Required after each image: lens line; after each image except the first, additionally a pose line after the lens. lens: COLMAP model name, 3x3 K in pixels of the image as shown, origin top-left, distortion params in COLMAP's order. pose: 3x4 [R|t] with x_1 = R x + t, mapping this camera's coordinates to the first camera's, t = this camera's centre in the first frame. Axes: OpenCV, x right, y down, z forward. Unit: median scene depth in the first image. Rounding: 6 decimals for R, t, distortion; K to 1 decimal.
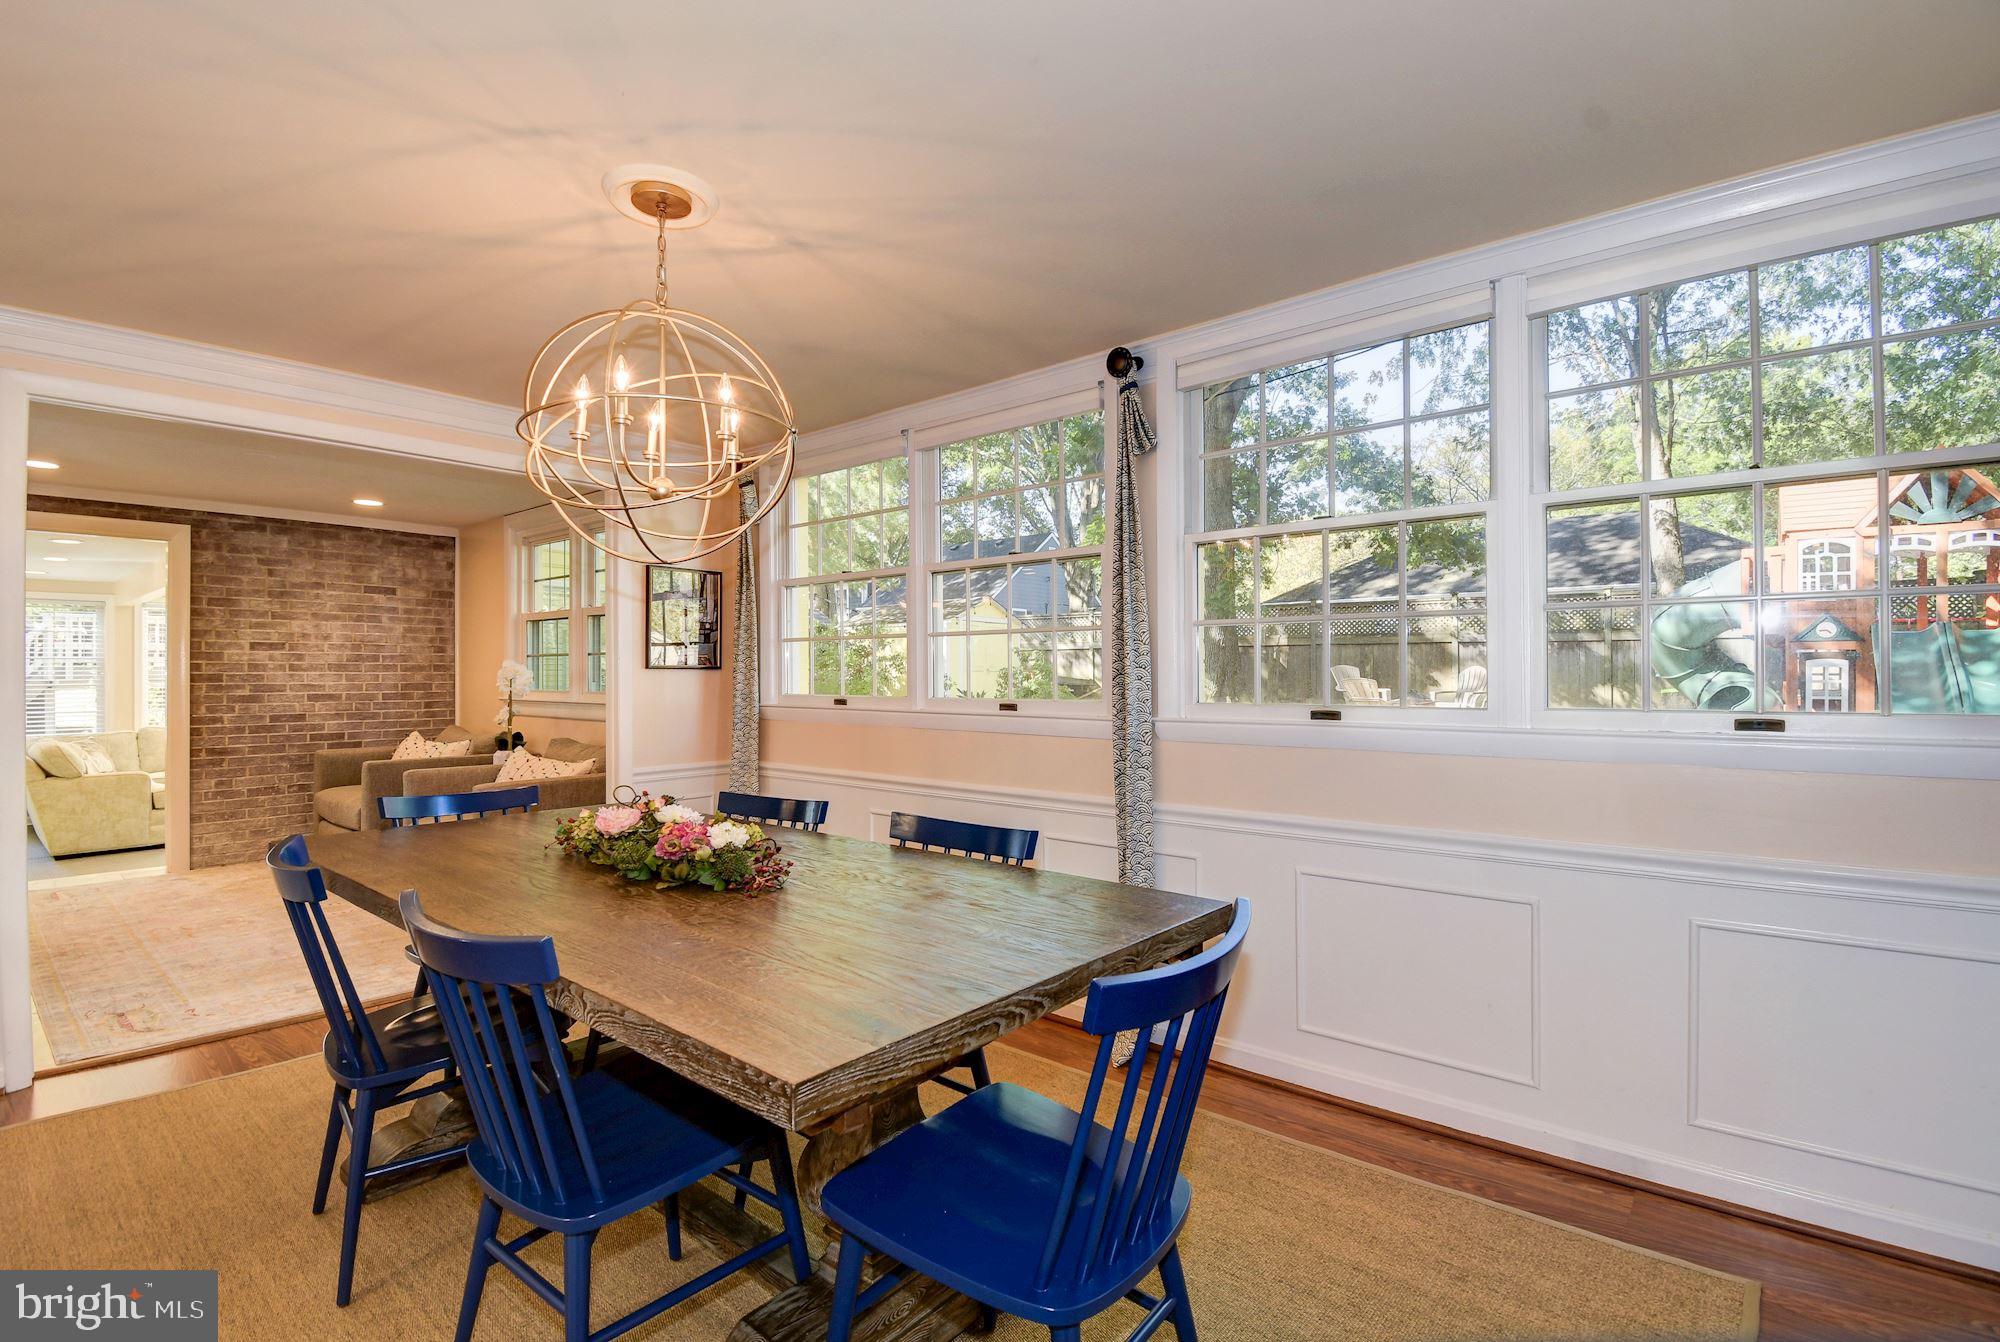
lens RADIAL K [[913.6, 0, 946.4], [0, 913.6, 664.5], [0, 0, 1]] dist [0.004983, -0.001002]
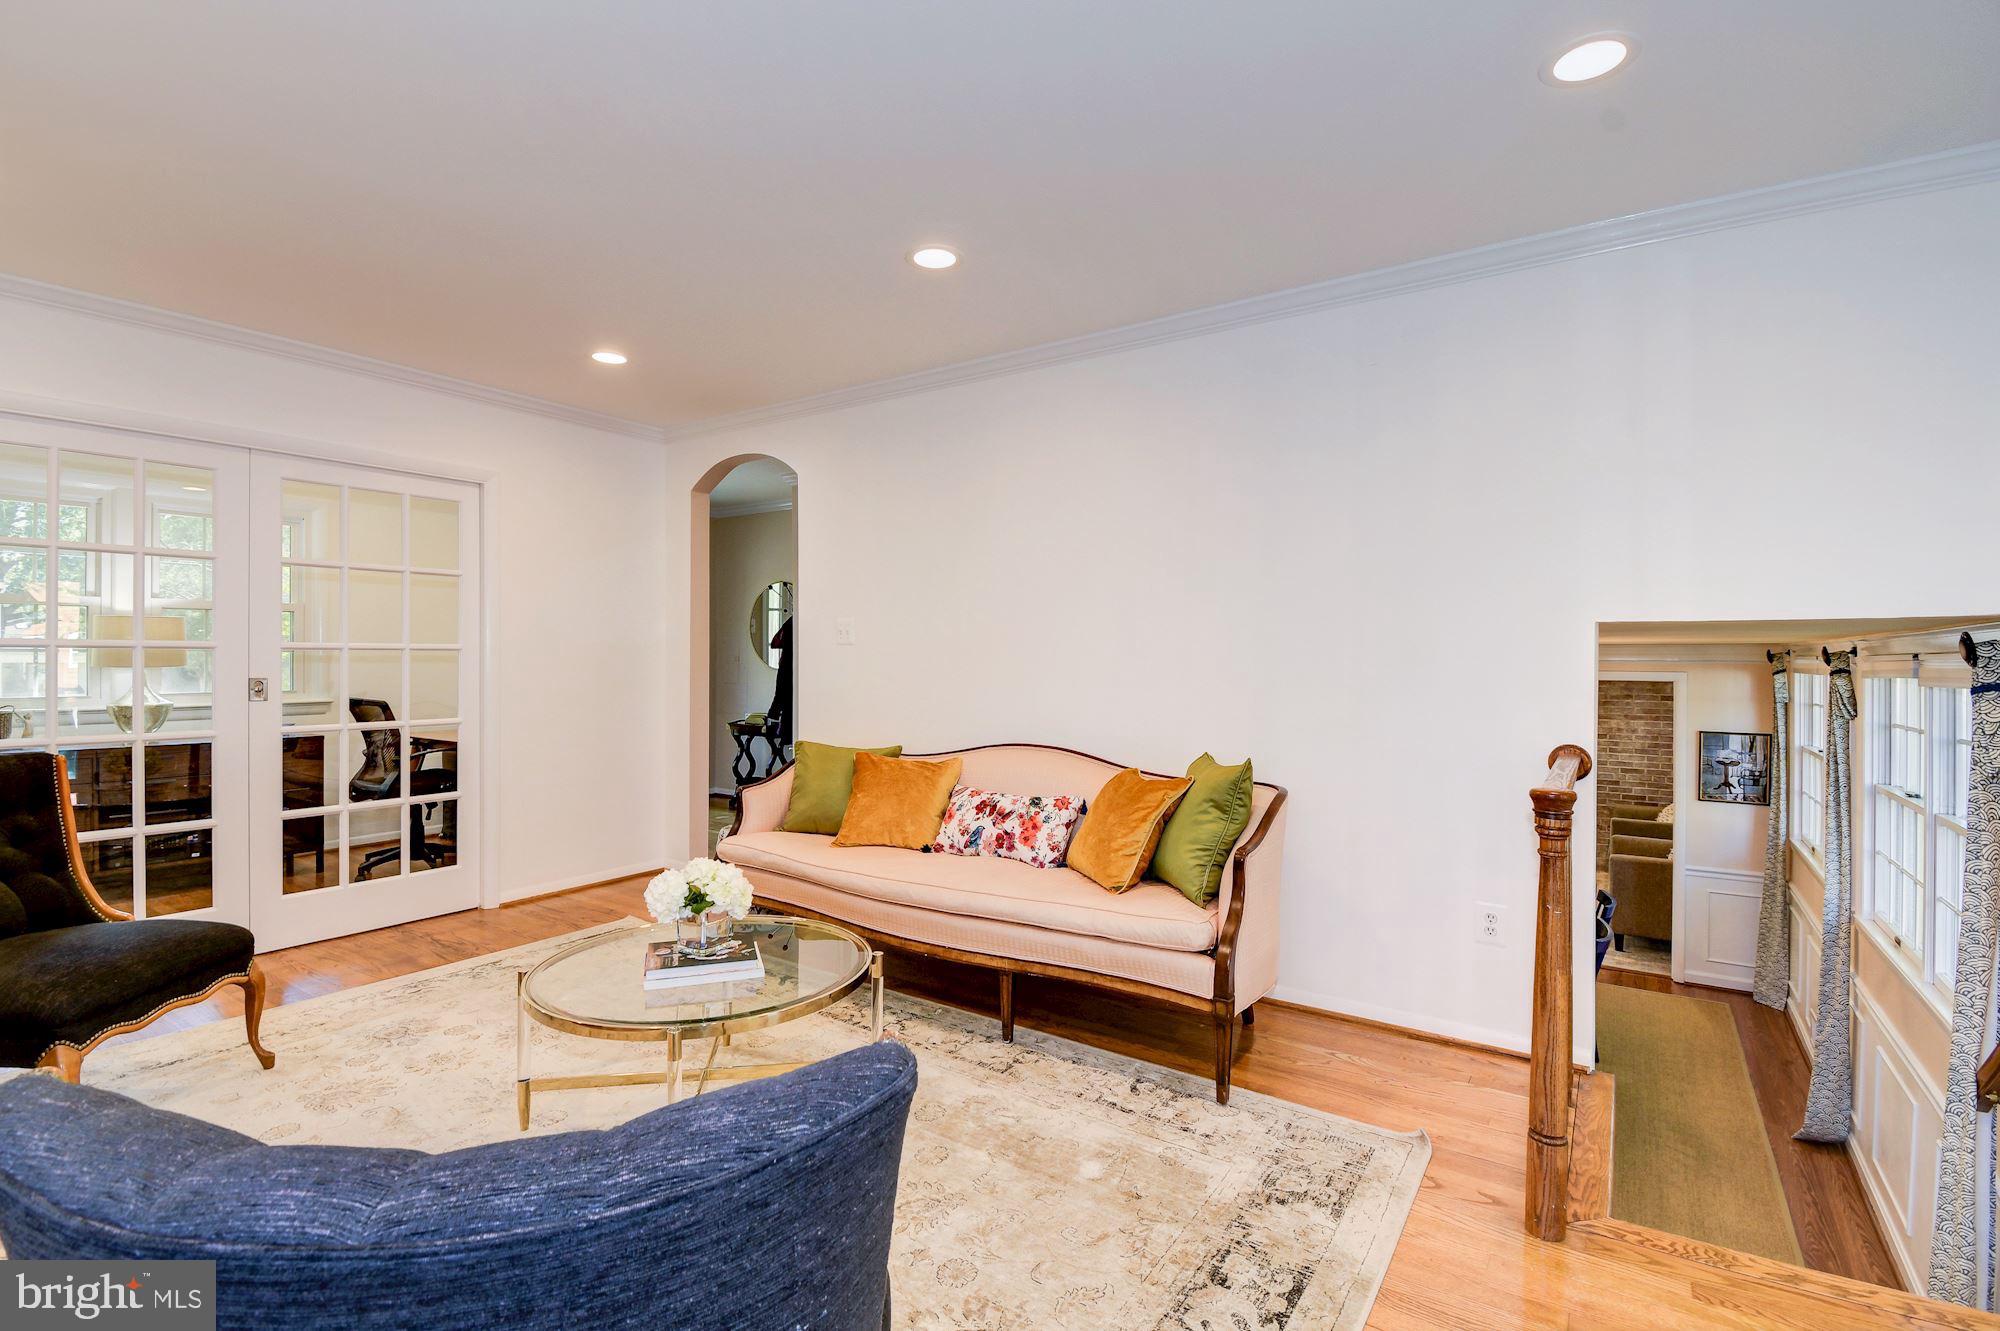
lens RADIAL K [[921.5, 0, 1003.3], [0, 921.5, 661.5], [0, 0, 1]] dist [-0.004619, -0.000489]
pose [[0.137877, 0.005699, -0.990433, 0.684746], [0.003621, 0.999974, 0.006258, -0.159675], [0.990443, -0.004449, 0.137852, -0.235213]]
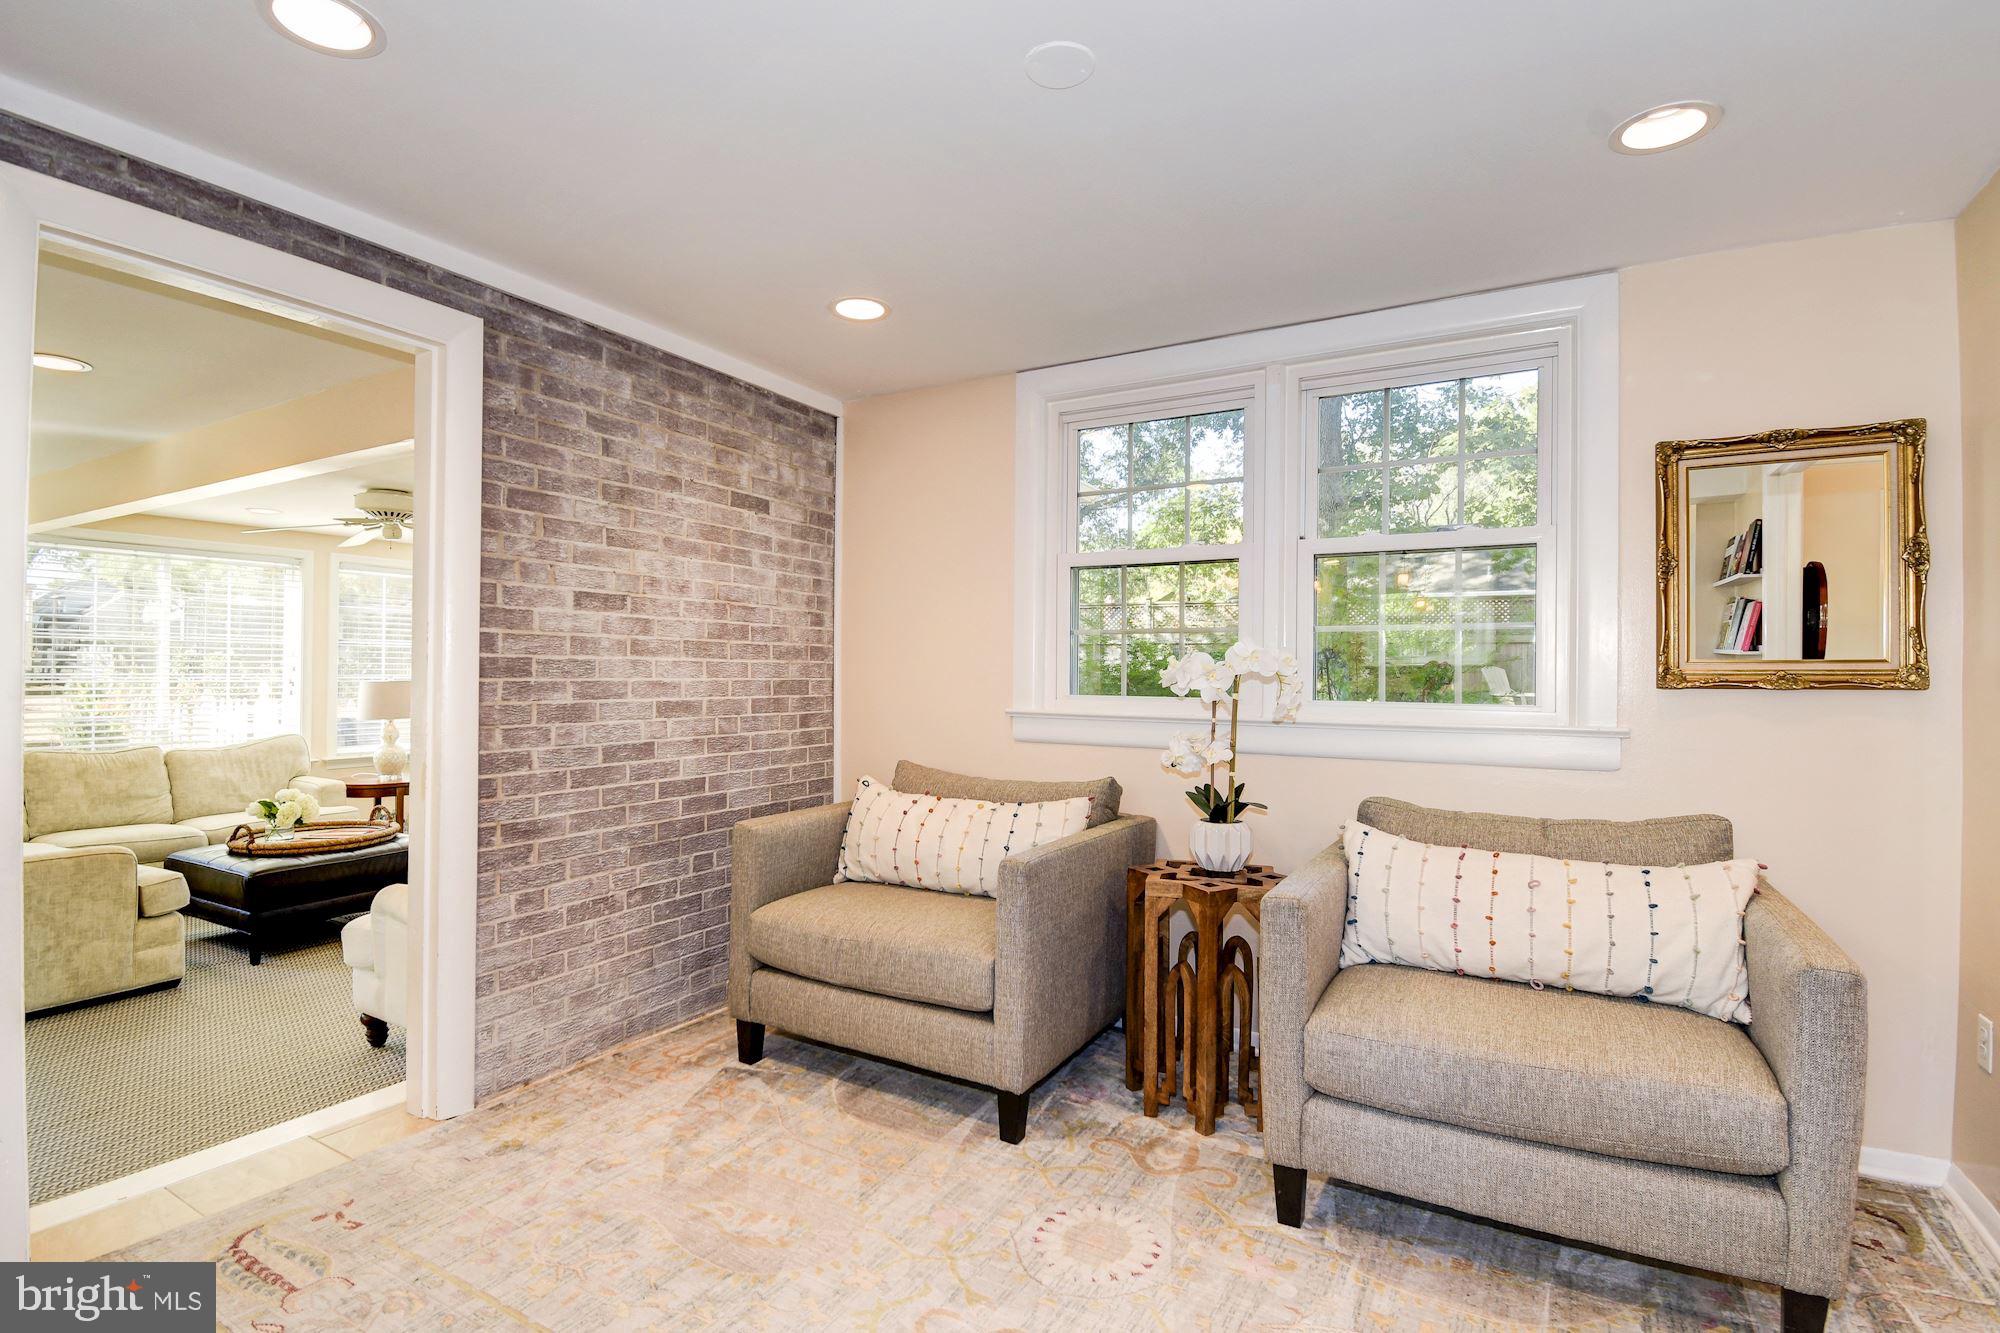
lens RADIAL K [[947.5, 0, 997.2], [0, 947.5, 659.5], [0, 0, 1]] dist [-0.010273, -0.001947]
pose [[0.975047, 0.013703, 0.221575, -0.635203], [-0.013587, 0.999906, -0.002048, 0.008121], [-0.221582, -0.001014, 0.975141, 0.467715]]
